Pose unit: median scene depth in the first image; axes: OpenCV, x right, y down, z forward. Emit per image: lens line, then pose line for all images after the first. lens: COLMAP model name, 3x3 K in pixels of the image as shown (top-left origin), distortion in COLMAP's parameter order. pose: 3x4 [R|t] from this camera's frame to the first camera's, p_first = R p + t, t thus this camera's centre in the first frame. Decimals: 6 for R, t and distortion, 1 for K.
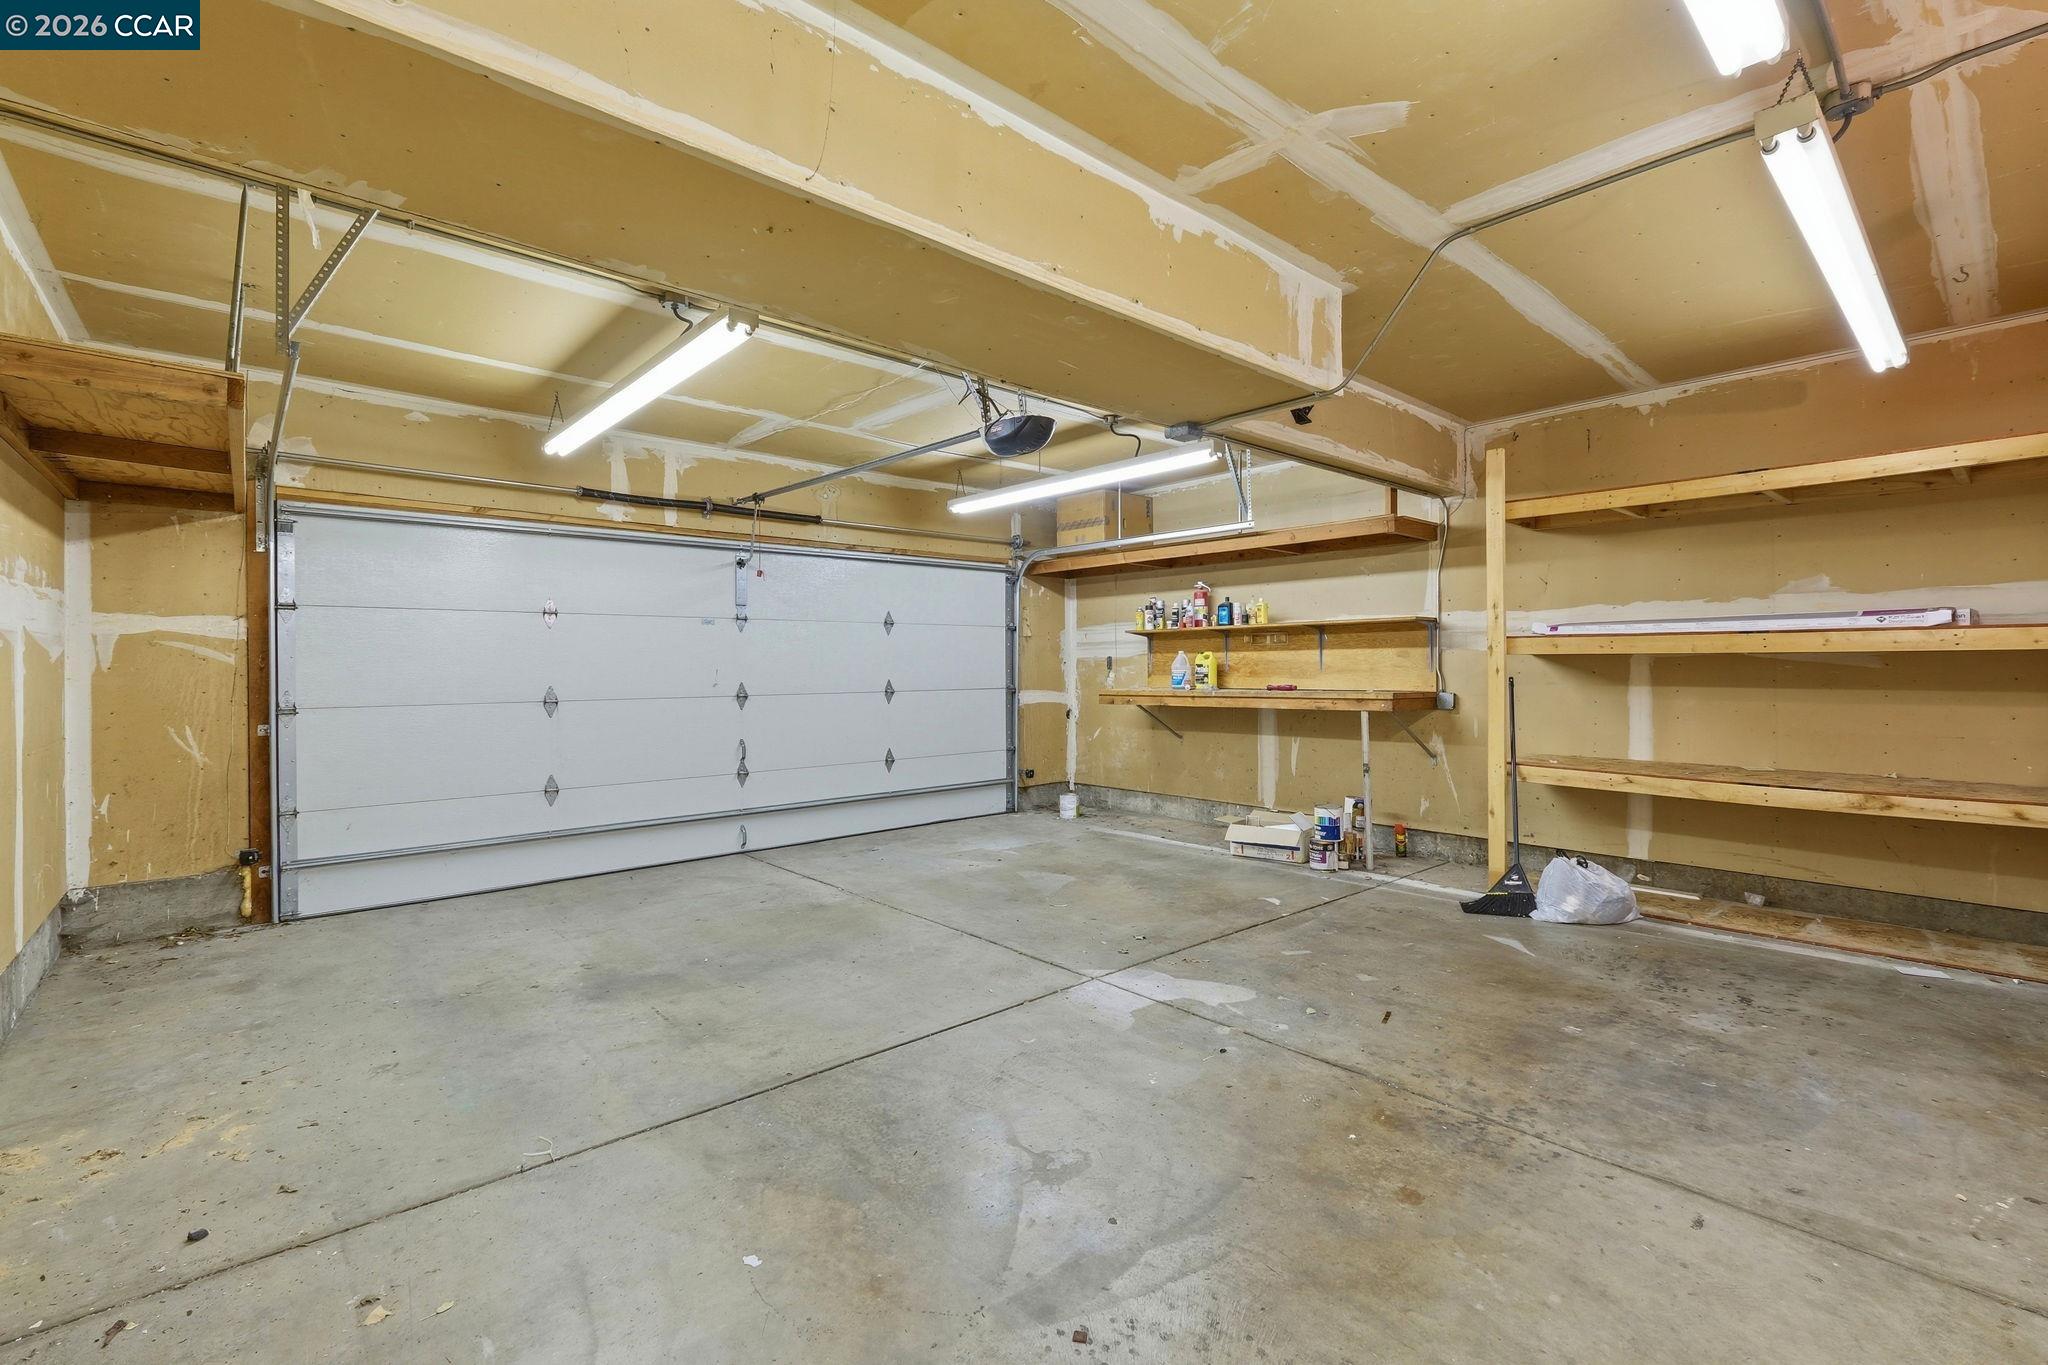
lens RADIAL K [[902.3, 0, 1033.7], [0, 902.3, 671.3], [0, 0, 1]] dist [-0.003795, -0.000046]
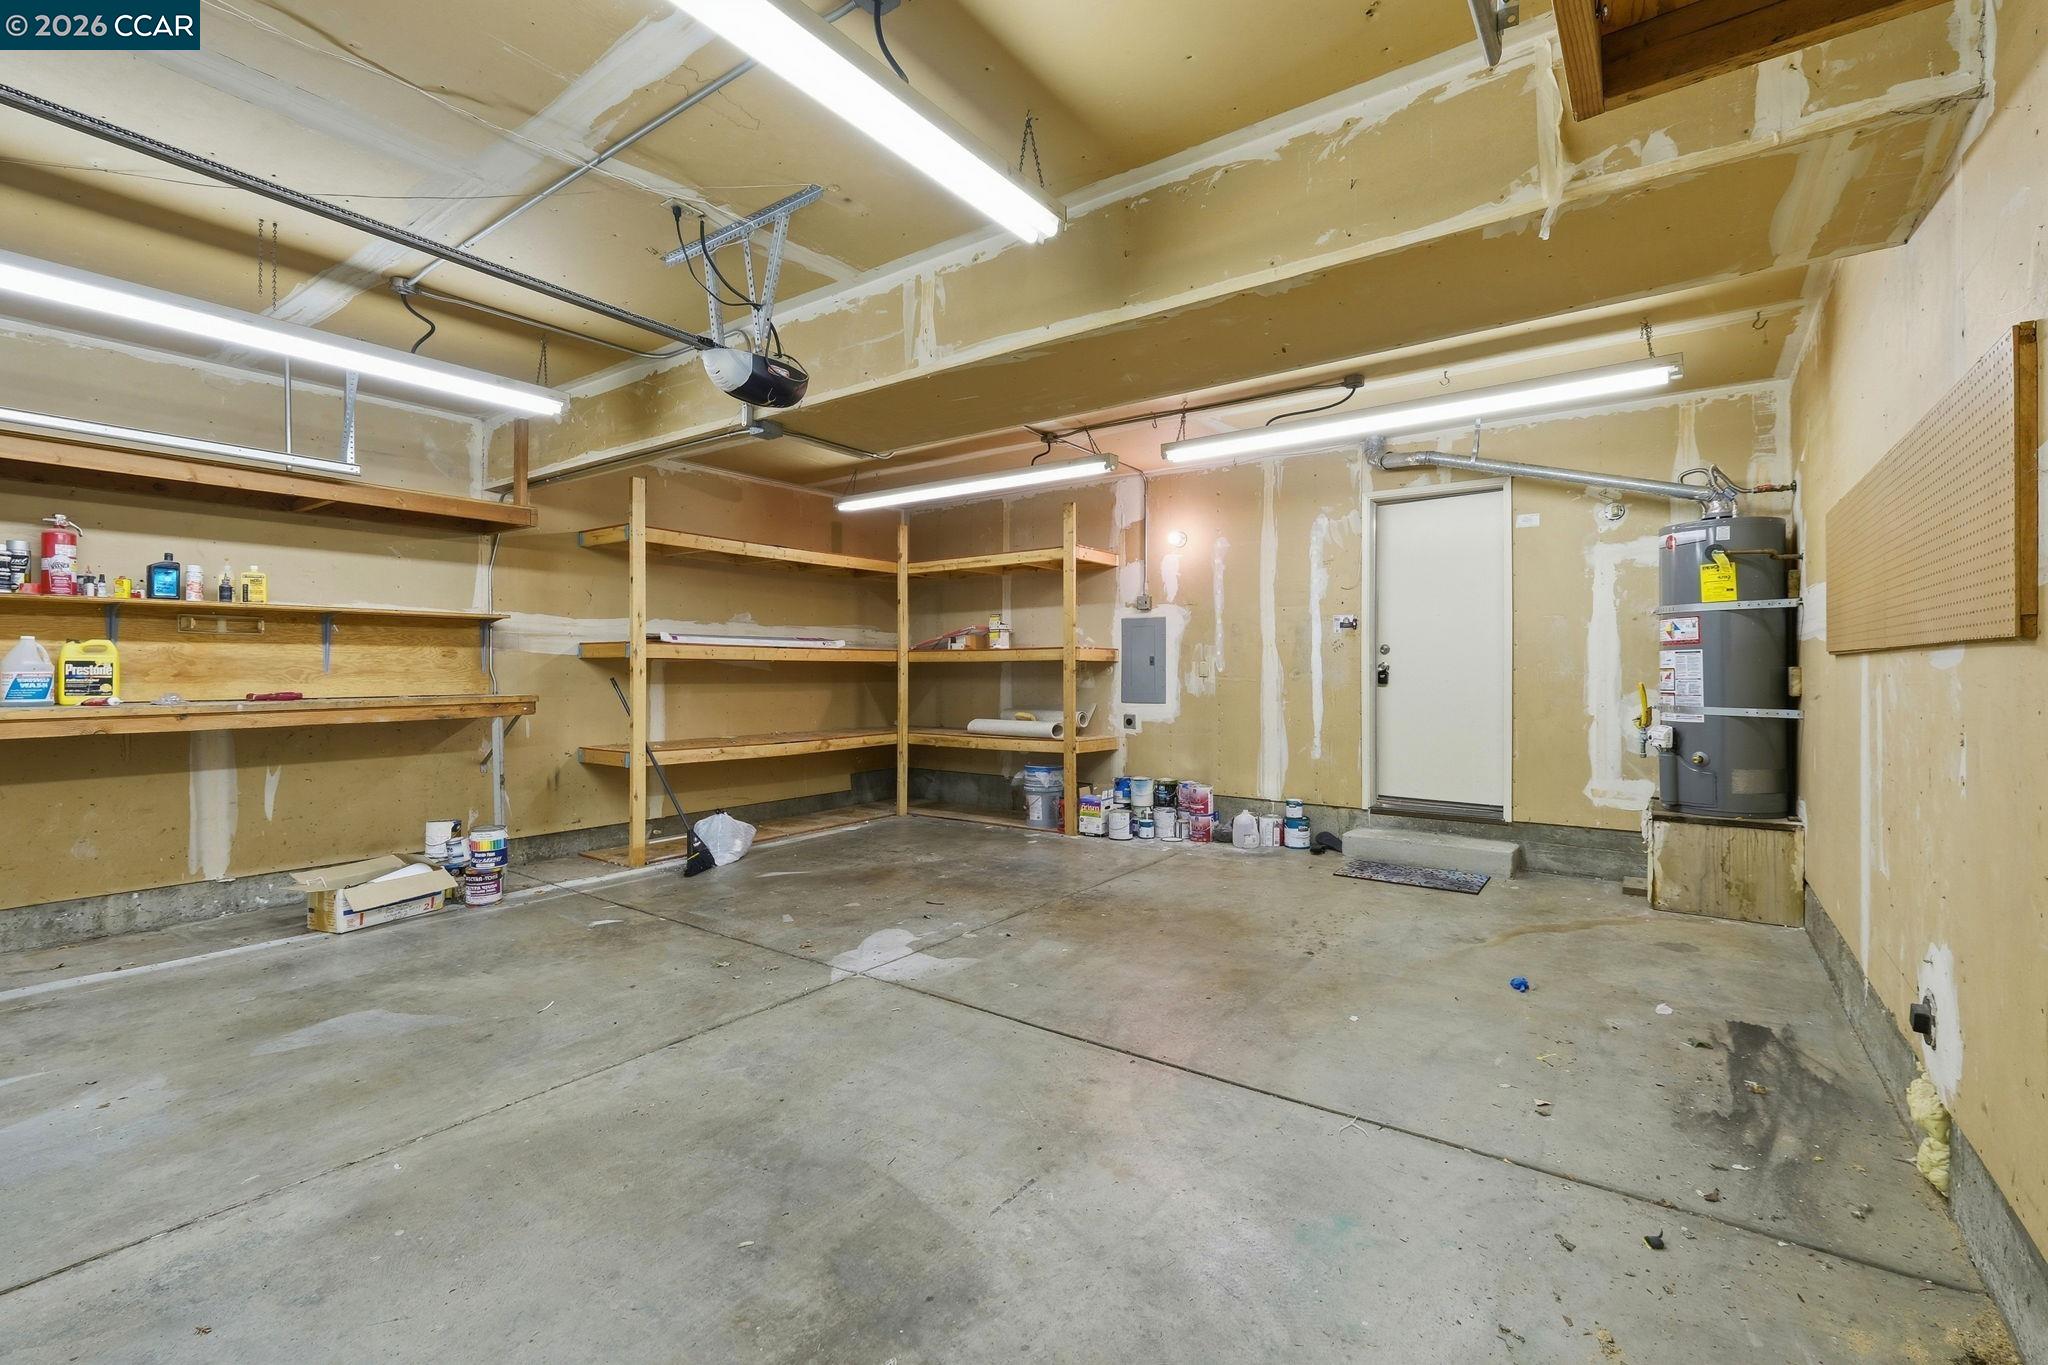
lens RADIAL K [[902.3, 0, 1030.1], [0, 902.3, 677.3], [0, 0, 1]] dist [-0.003795, -0.000046]
pose [[-0.224503, -0.001820, 0.974472, -0.800729], [0.006841, 0.999971, 0.003444, 0.006560], [-0.974449, 0.007439, -0.224484, 0.868079]]
